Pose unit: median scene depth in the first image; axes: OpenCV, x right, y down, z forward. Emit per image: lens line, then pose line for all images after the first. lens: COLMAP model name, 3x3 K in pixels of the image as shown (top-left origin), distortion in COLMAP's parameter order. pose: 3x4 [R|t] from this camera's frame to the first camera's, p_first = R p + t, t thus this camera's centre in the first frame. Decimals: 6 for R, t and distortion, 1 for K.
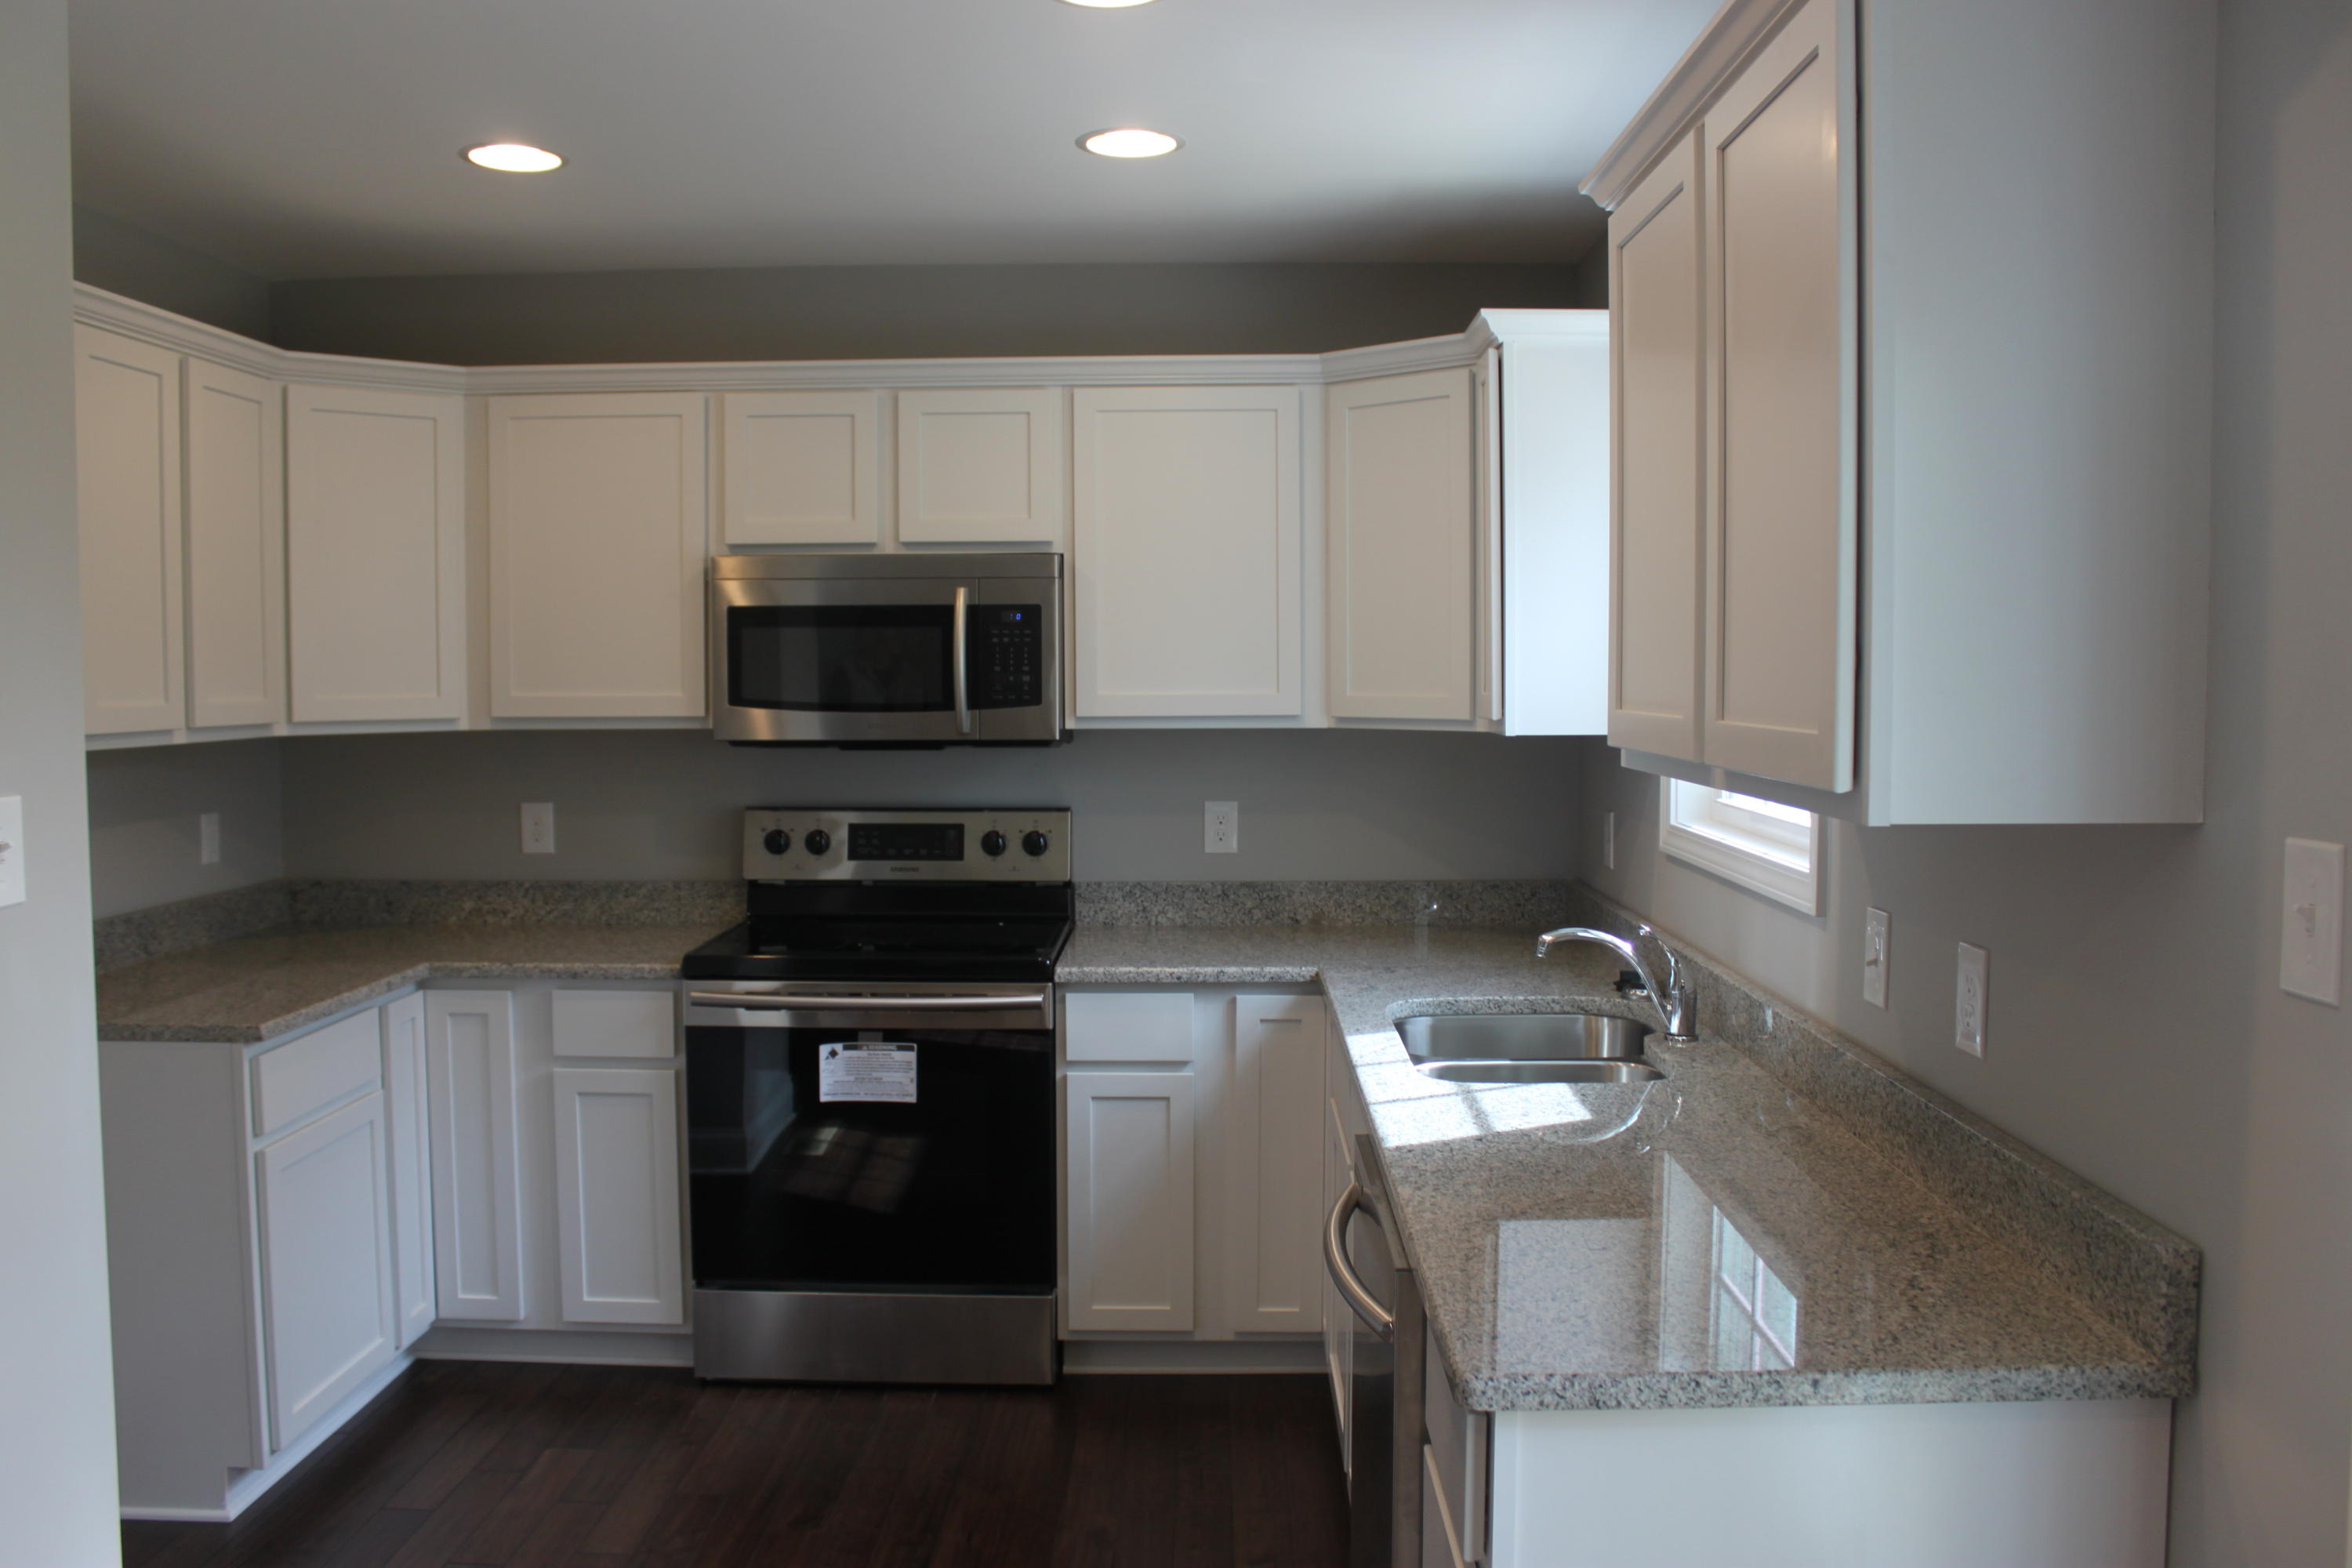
lens RADIAL K [[1962.0, 0, 1176.0], [0, 1962.0, 784.0], [0, 0, 1]] dist [-0.157696, 0.149767]
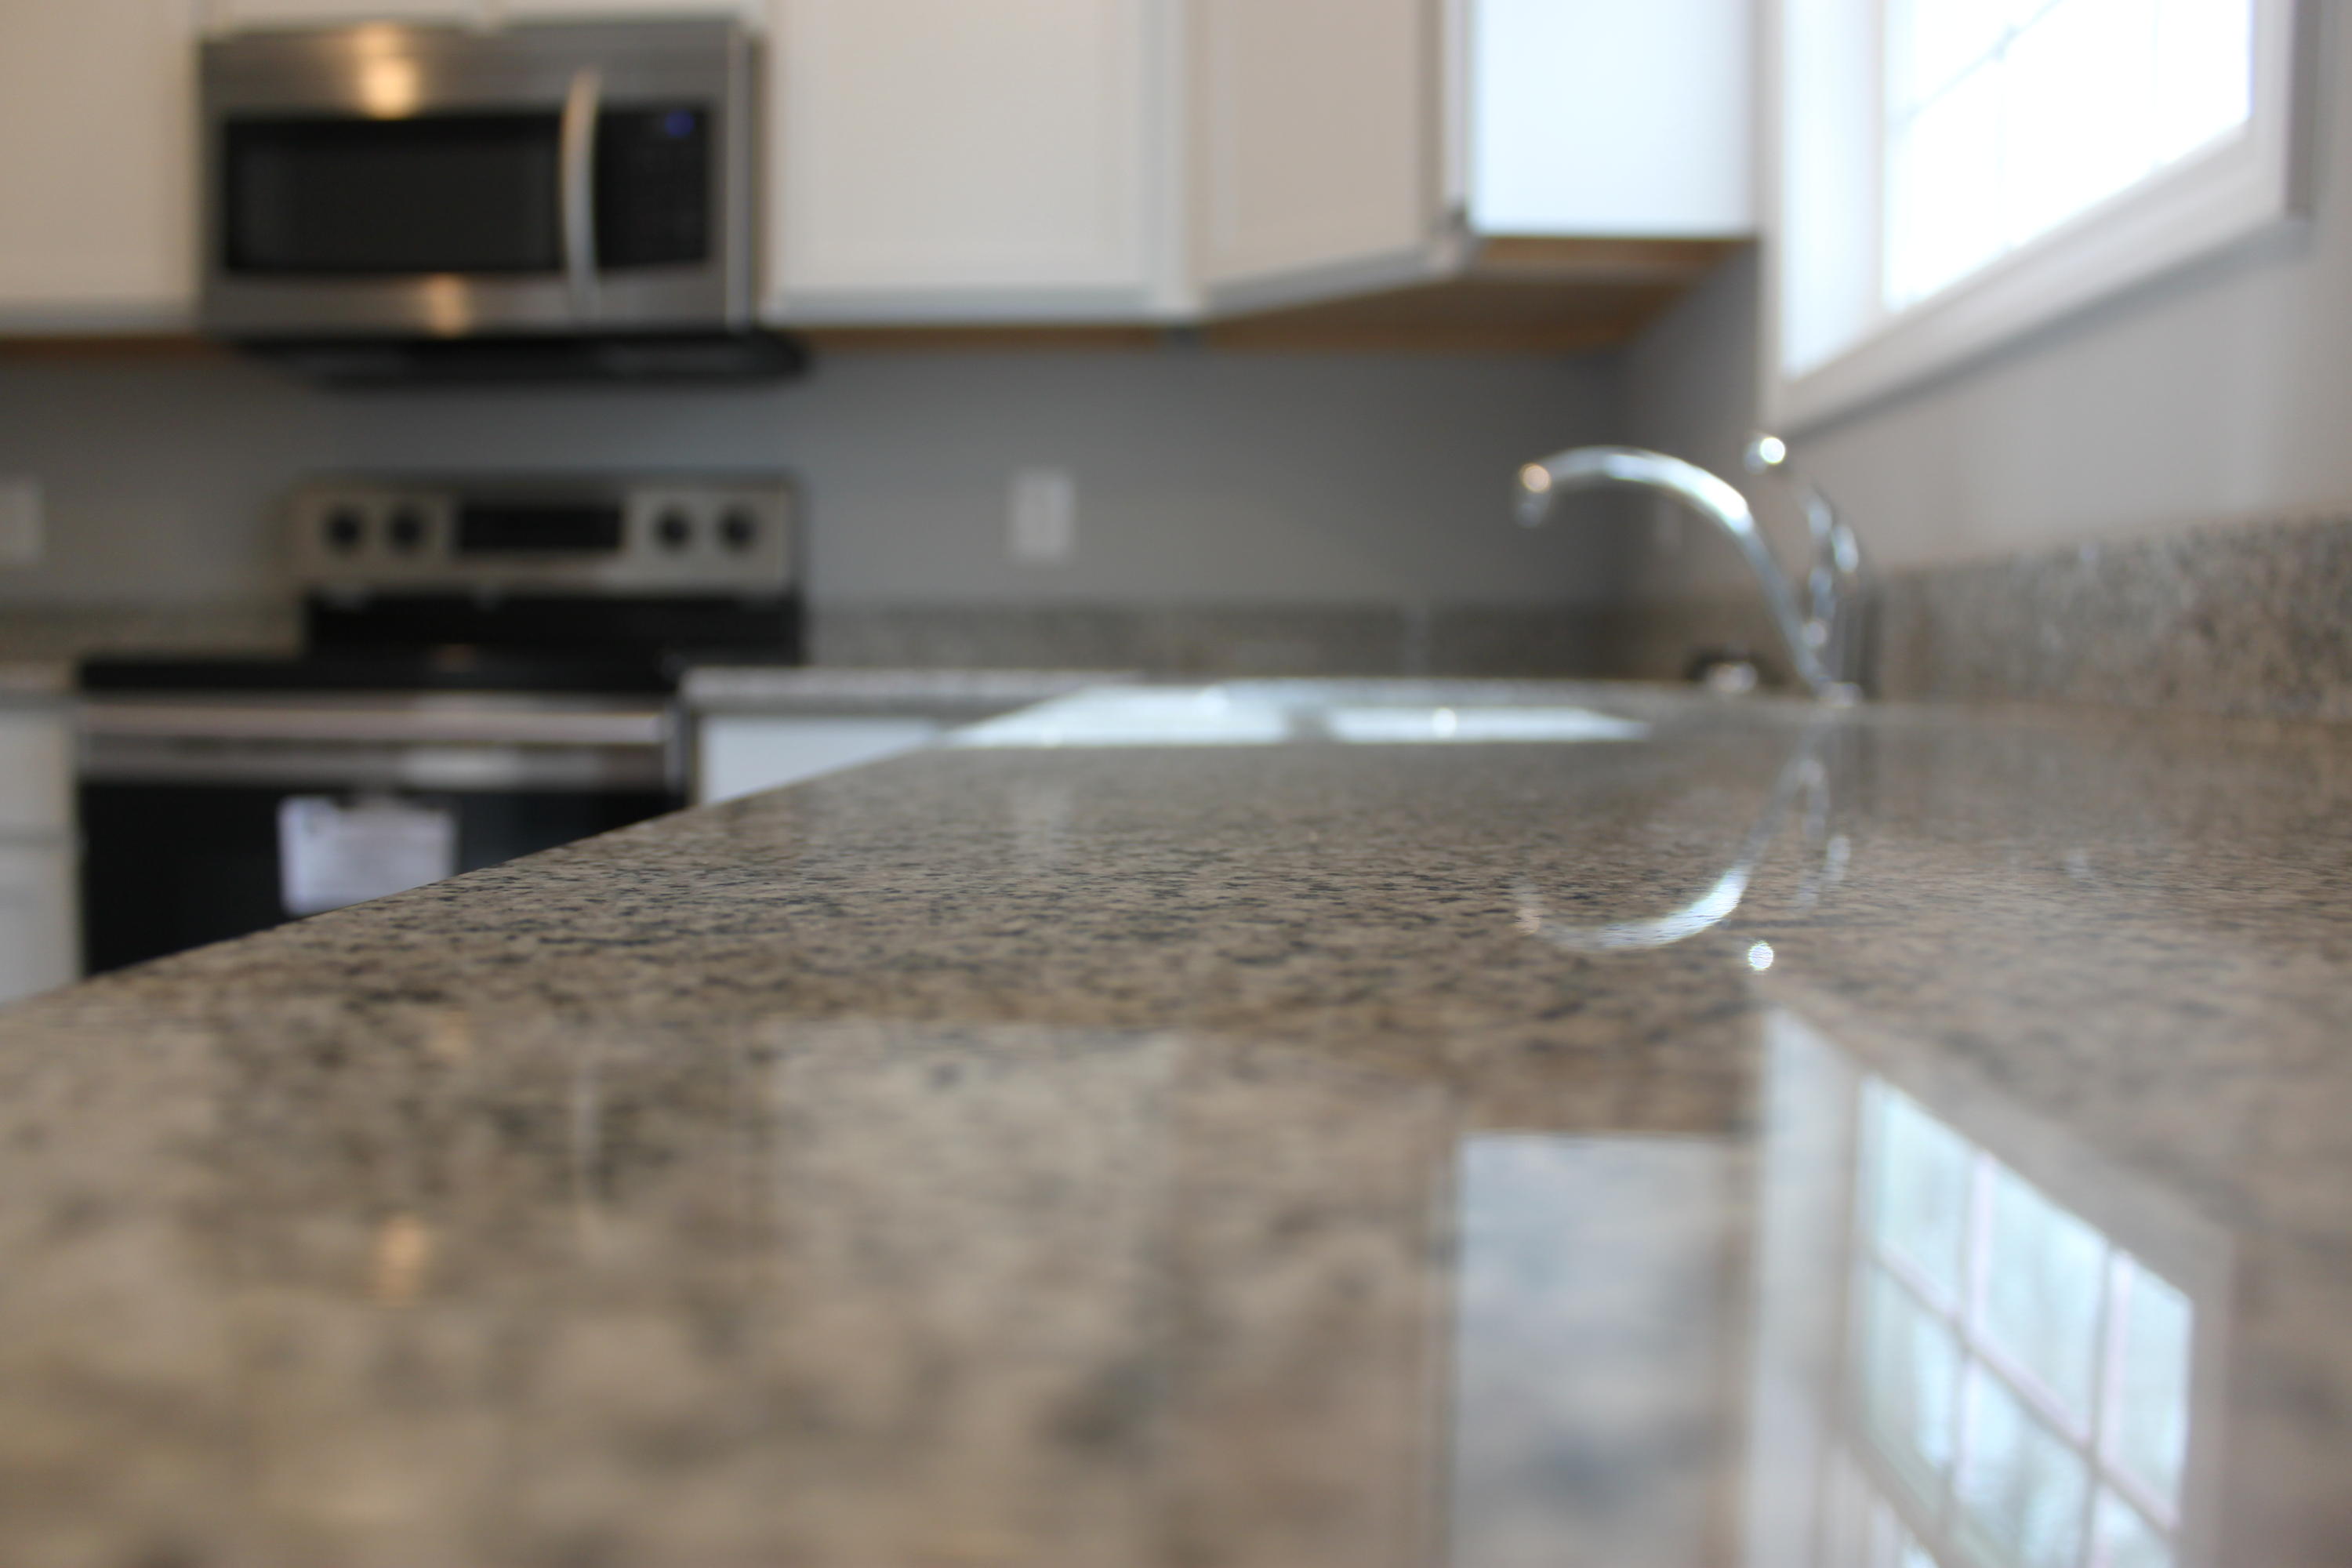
lens RADIAL K [[1894.4, 0, 1176.0], [0, 1894.4, 784.0], [0, 0, 1]] dist [-0.129361, 0.000683]
pose [[0.999684, 0.009278, -0.023380, 0.090573], [-0.008905, 0.999833, 0.015972, 0.110249], [0.023524, -0.015759, 0.999599, 0.435228]]
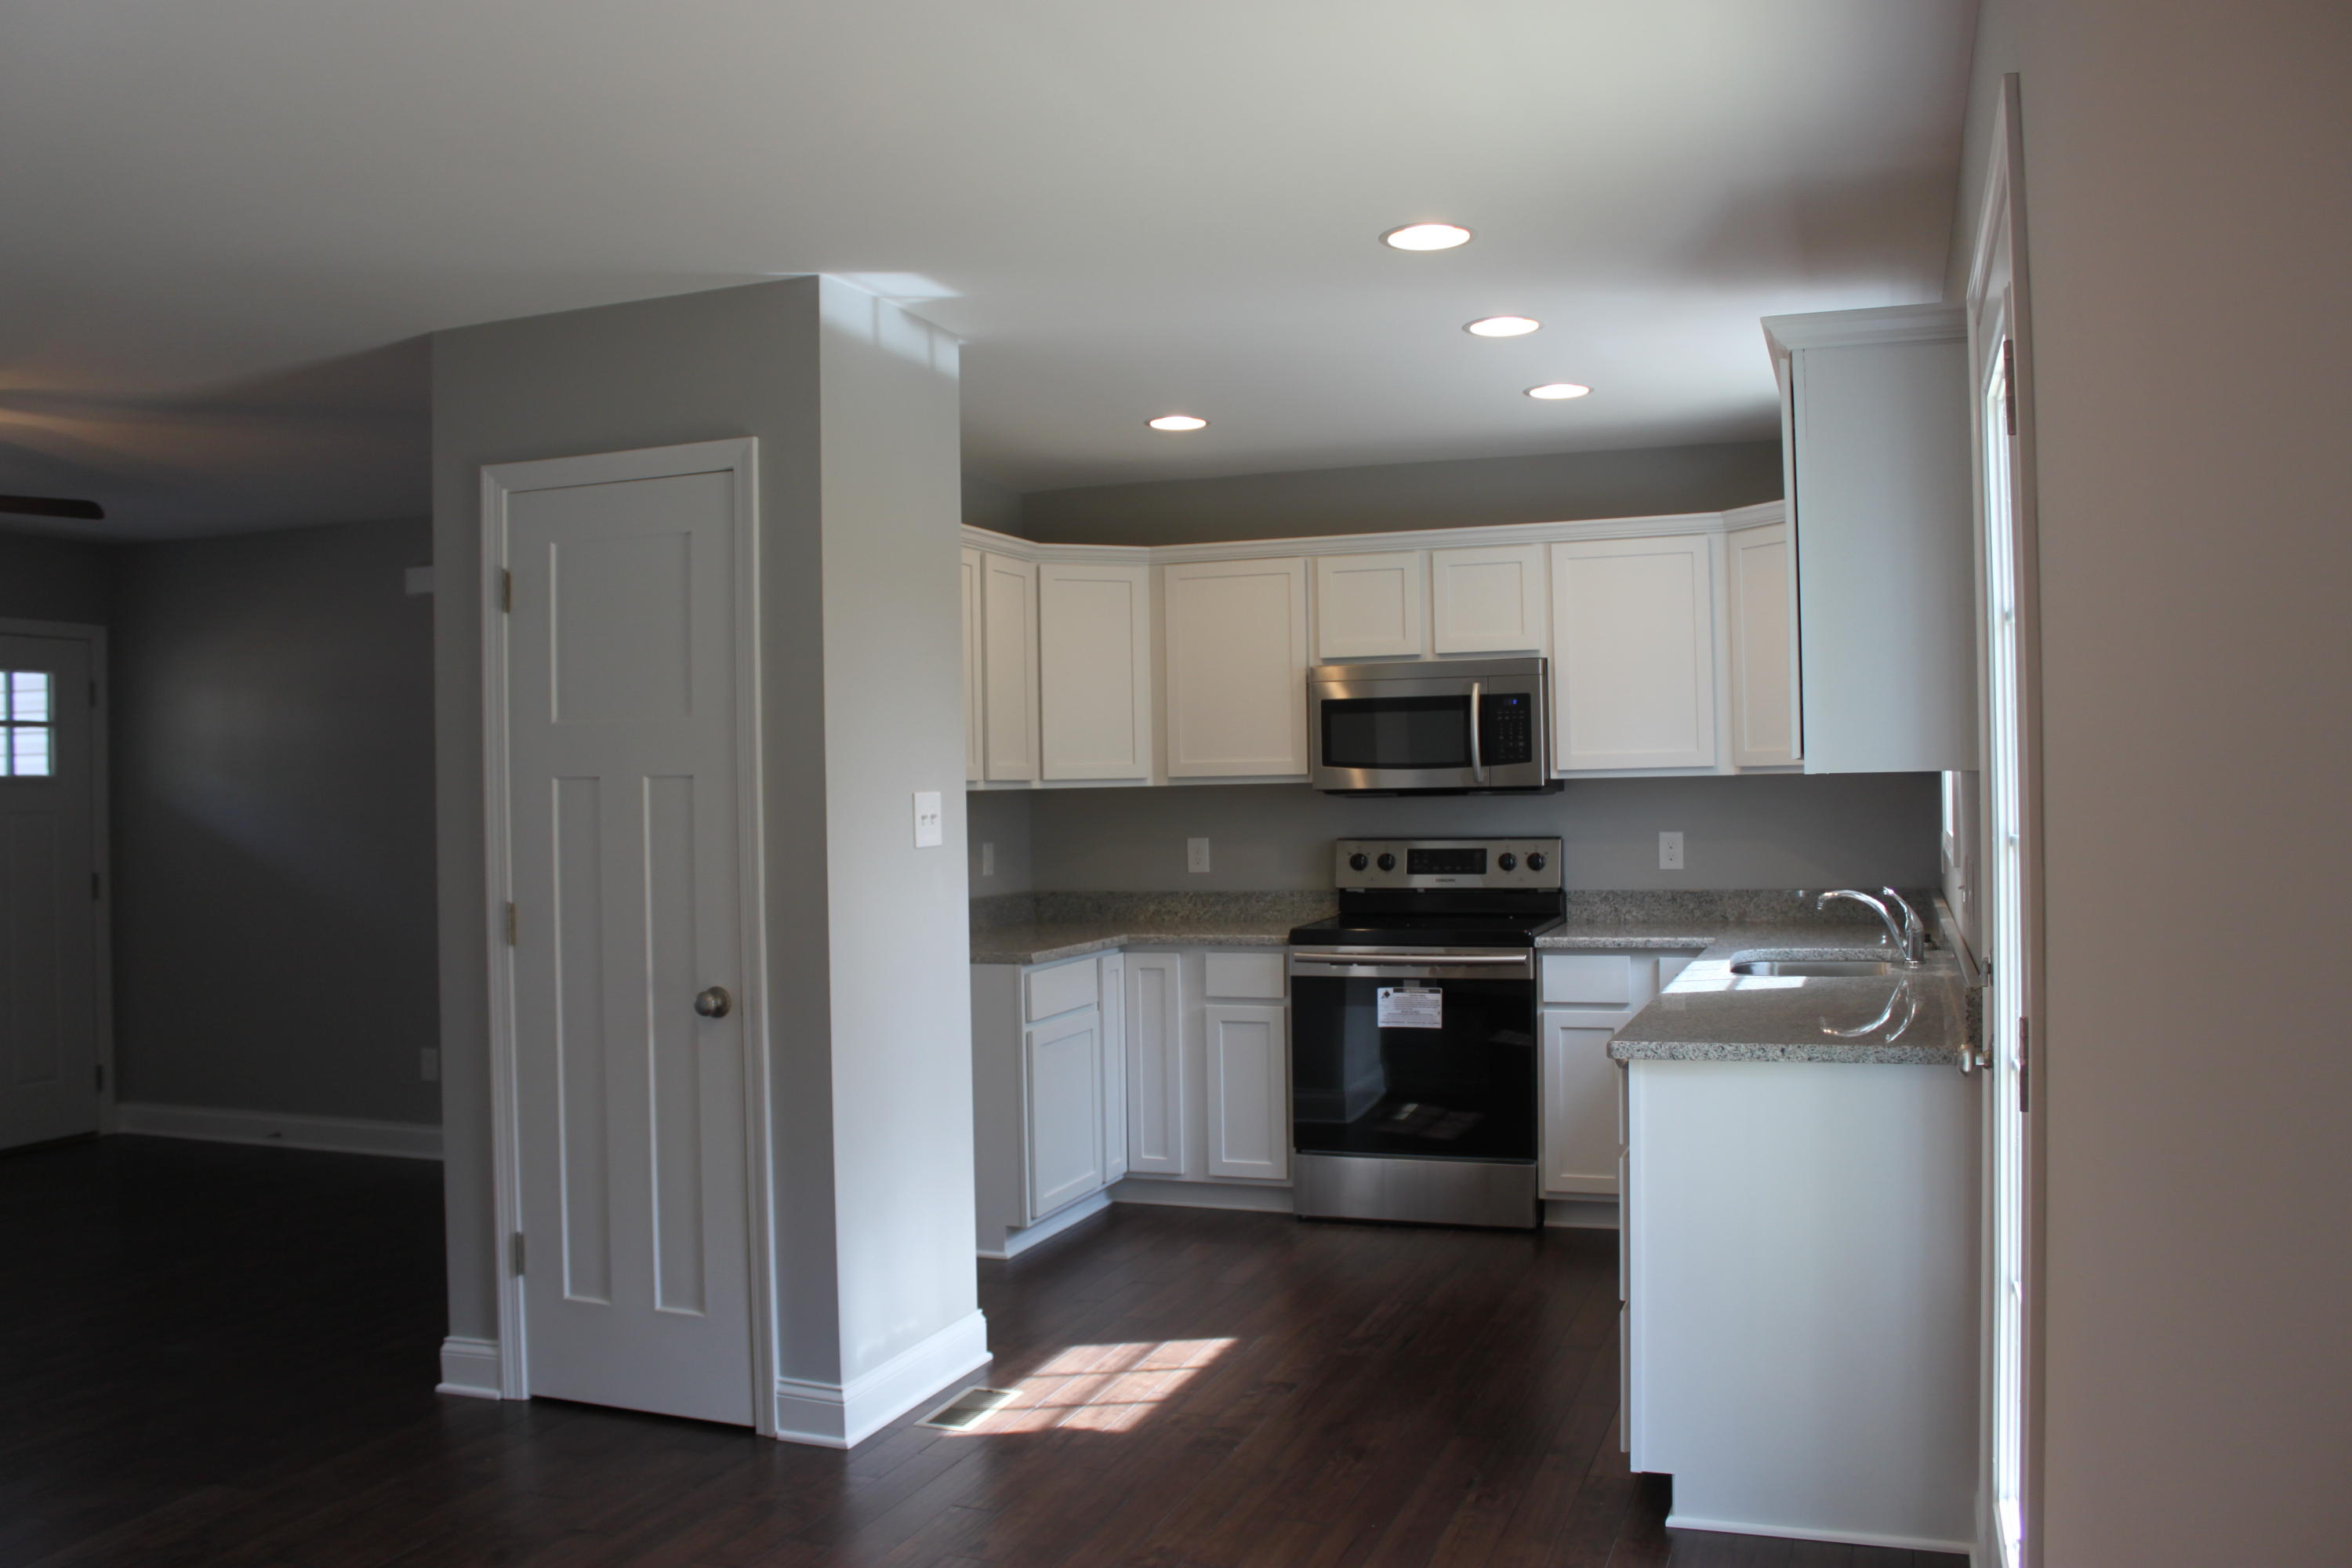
lens RADIAL K [[1962.0, 0, 1176.0], [0, 1962.0, 784.0], [0, 0, 1]] dist [-0.157696, 0.149767]
pose [[0.943996, -0.015553, -0.329591, 0.161849], [-0.003323, 0.998390, -0.056631, 0.059830], [0.329941, 0.054555, 0.942424, -0.459034]]
